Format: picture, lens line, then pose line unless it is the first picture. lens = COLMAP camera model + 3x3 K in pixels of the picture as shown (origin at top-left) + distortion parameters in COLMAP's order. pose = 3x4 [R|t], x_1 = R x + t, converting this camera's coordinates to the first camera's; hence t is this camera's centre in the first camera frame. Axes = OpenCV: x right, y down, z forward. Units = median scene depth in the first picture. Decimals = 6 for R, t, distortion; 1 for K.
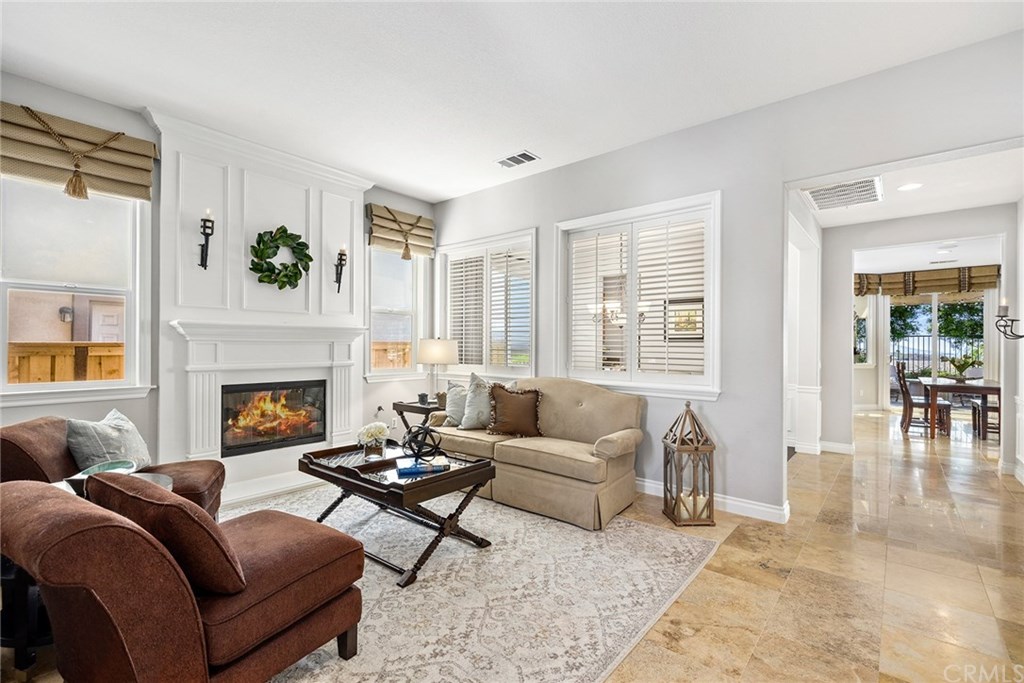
lens RADIAL K [[478.0, 0, 511.6], [0, 478.0, 338.2], [0, 0, 1]] dist [0.003201, 0.000018]
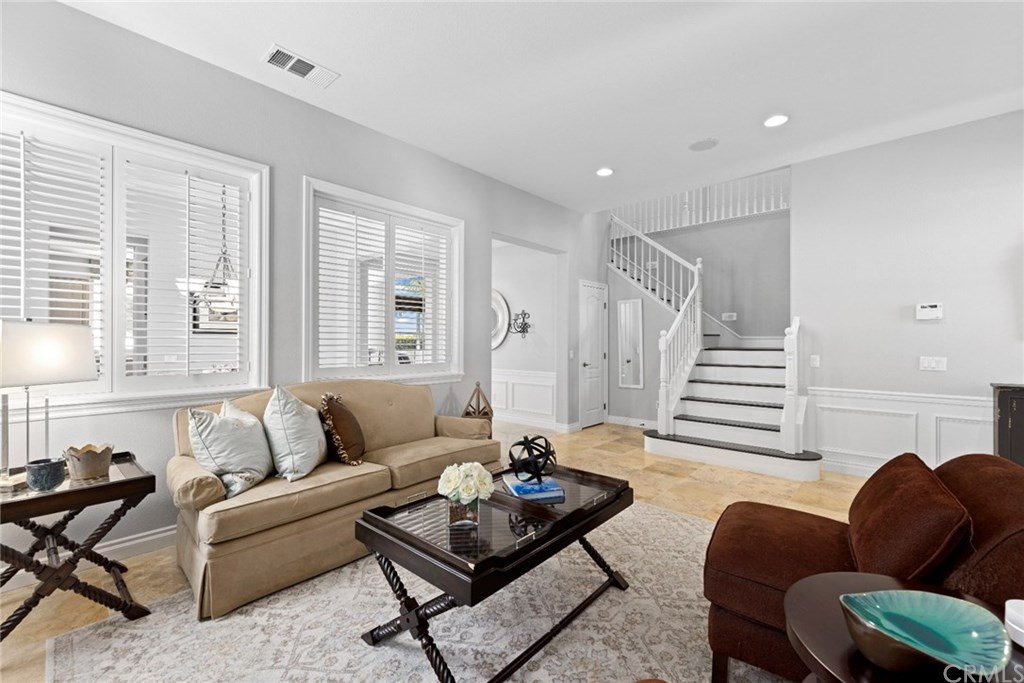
lens RADIAL K [[431.7, 0, 511.0], [0, 431.7, 344.3], [0, 0, 1]] dist [0.001203, 0.000055]
pose [[0.000310, -0.007345, 0.999973, -0.762820], [-0.016292, 0.999840, 0.007349, 0.018369], [-0.999867, -0.016294, 0.000190, 0.865967]]
